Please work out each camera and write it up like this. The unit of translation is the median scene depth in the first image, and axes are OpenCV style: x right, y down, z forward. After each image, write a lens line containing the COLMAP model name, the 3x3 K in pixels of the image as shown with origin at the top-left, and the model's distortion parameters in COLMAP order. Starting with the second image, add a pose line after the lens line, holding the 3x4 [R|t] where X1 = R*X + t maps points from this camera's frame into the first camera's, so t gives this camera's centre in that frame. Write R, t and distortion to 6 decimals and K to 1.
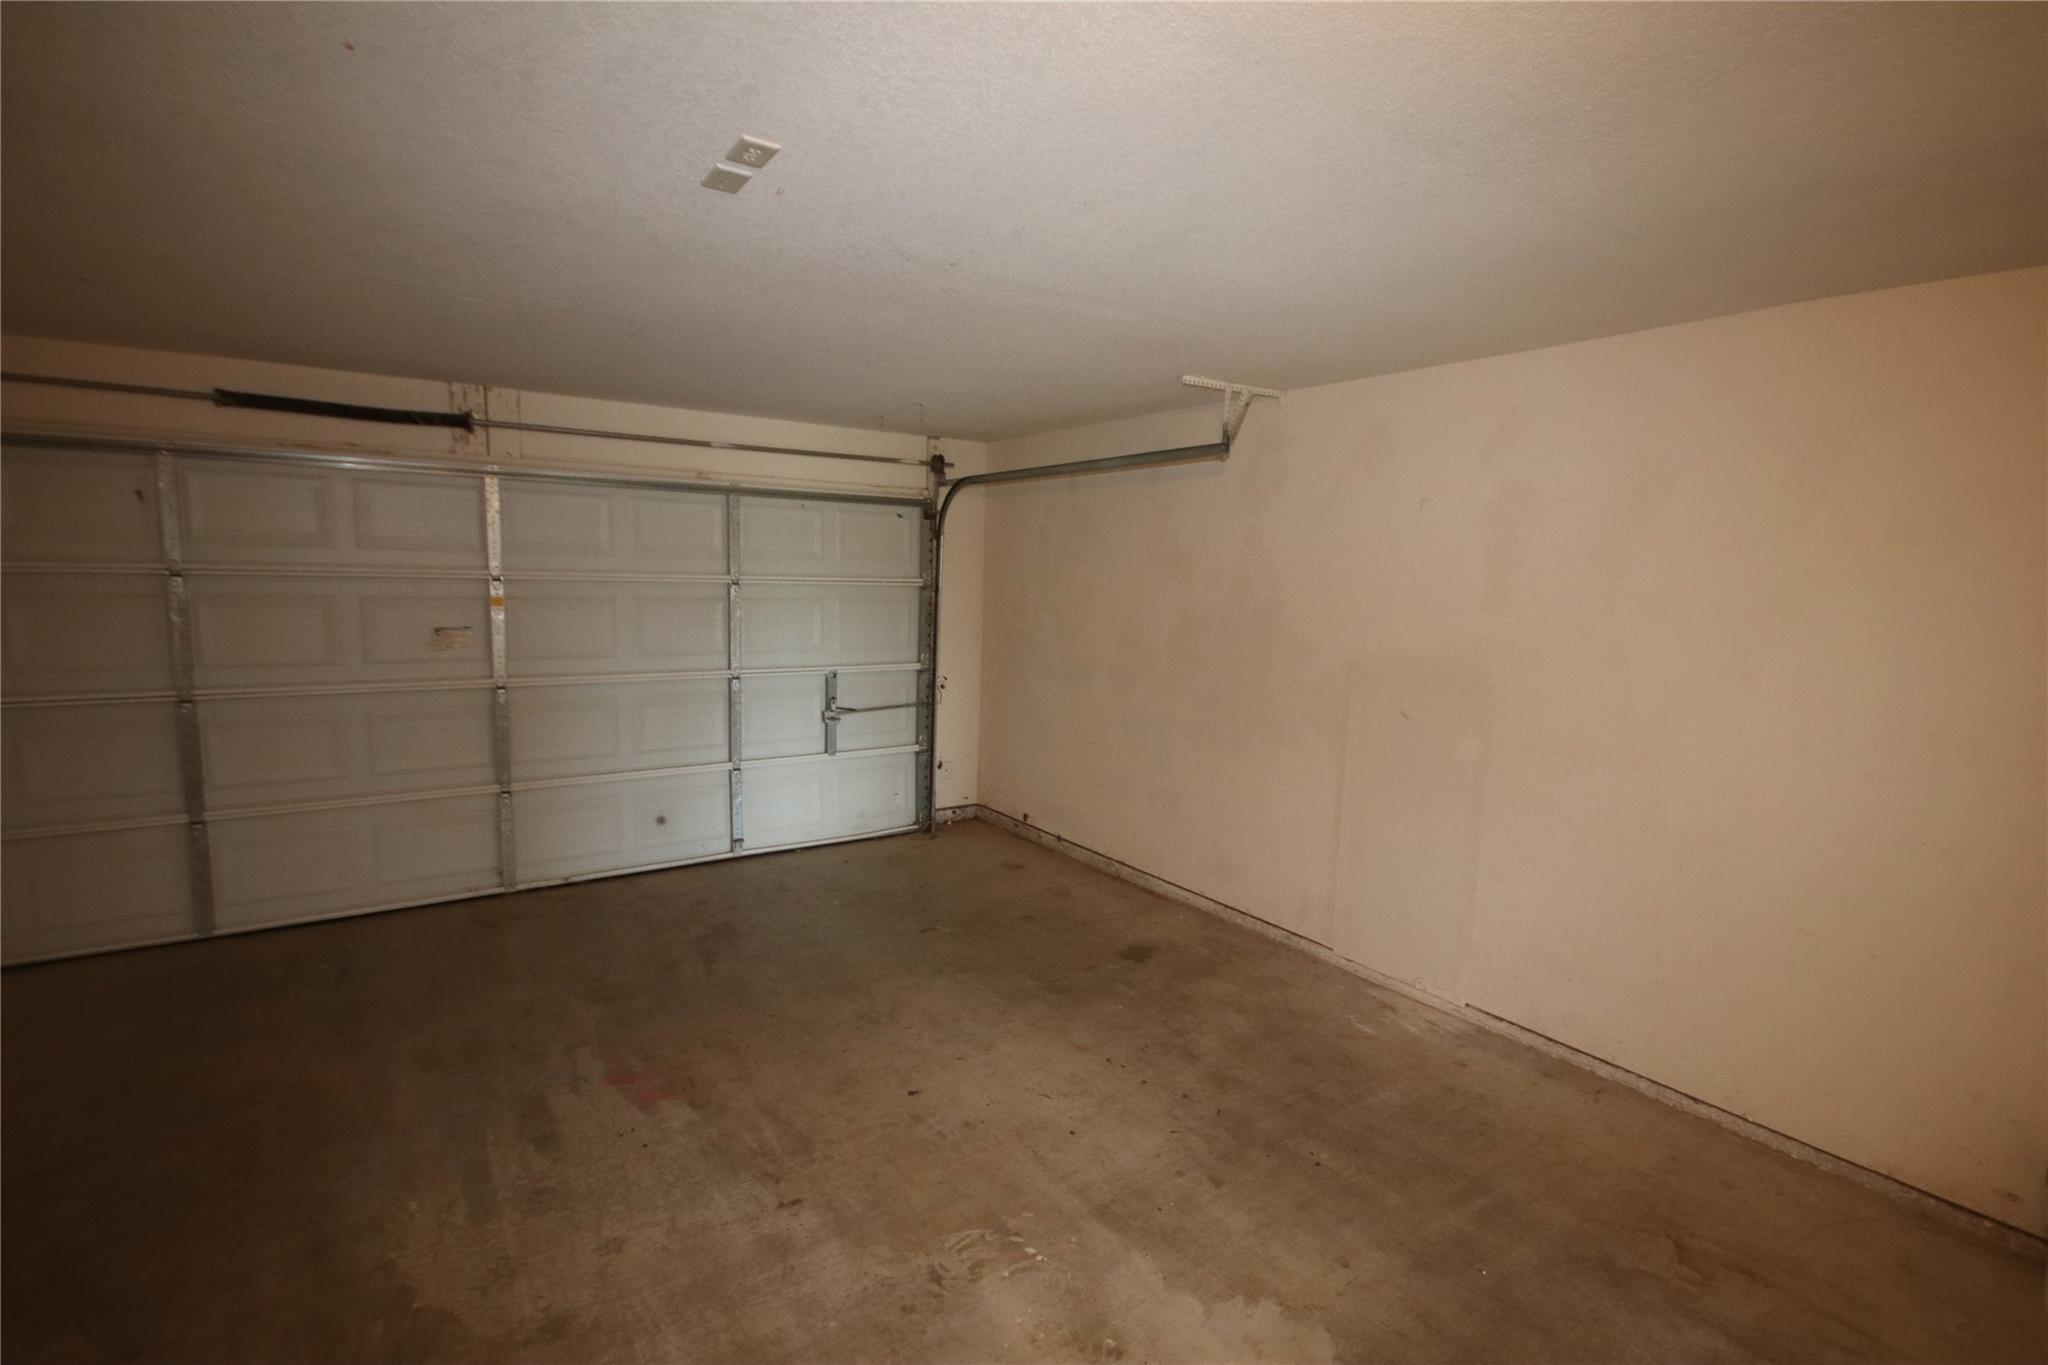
lens RADIAL K [[931.0, 0, 1037.1], [0, 931.0, 688.8], [0, 0, 1]] dist [-0.000819, -0.000126]
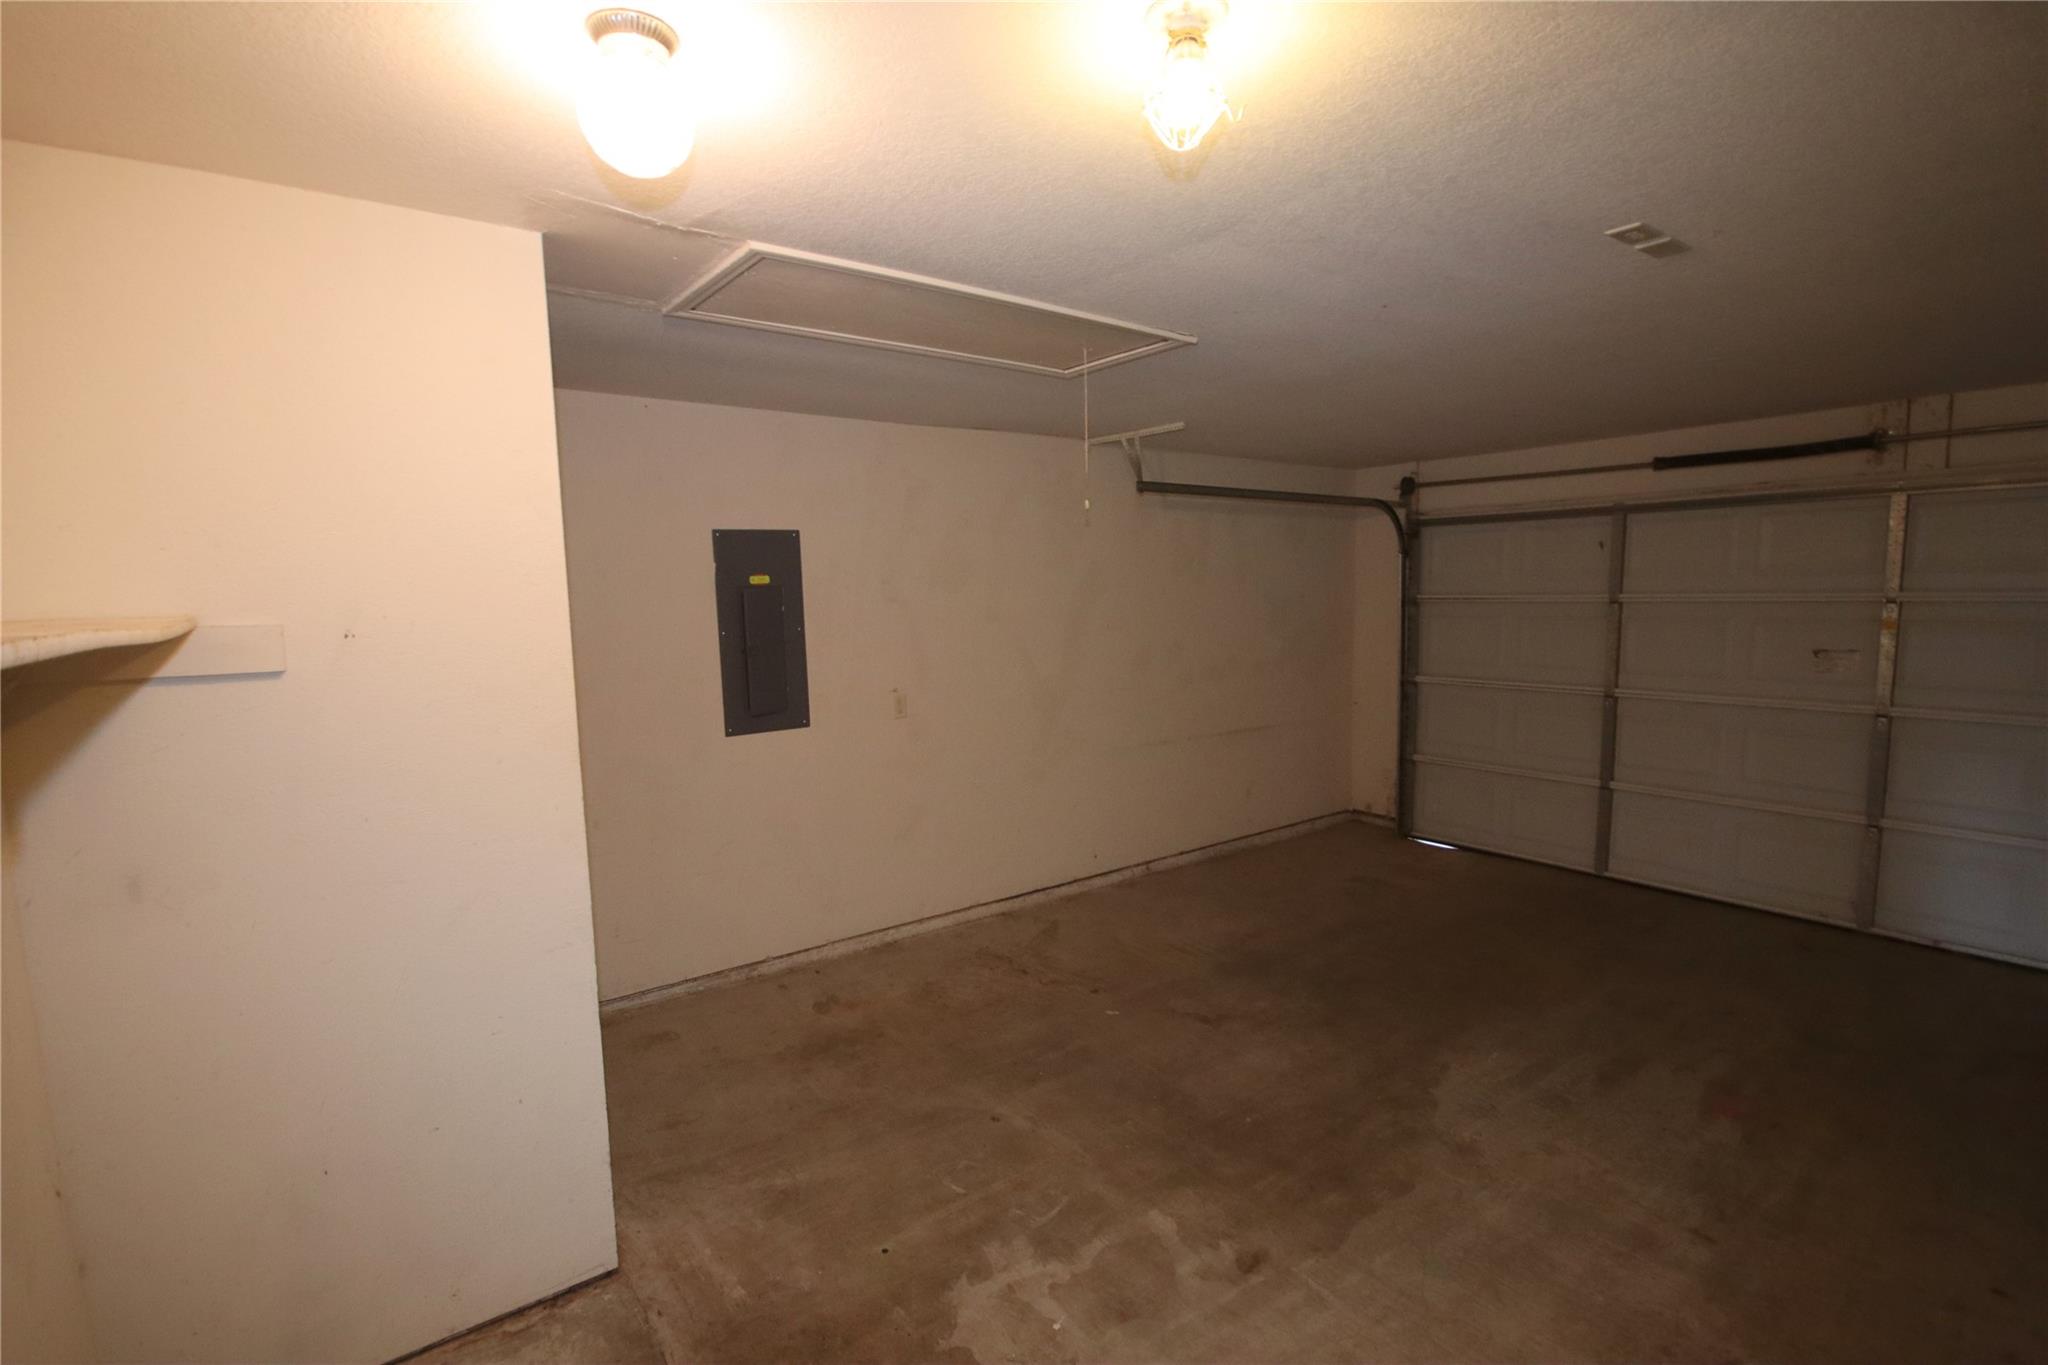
lens RADIAL K [[947.1, 0, 1024.0], [0, 947.1, 682.5], [0, 0, 1]] dist [-0.035780, -0.000601]
pose [[0.016091, 0.069050, -0.997483, 0.343354], [-0.099788, 0.992743, 0.067112, -0.010475], [0.994879, 0.098457, 0.022865, 0.110431]]
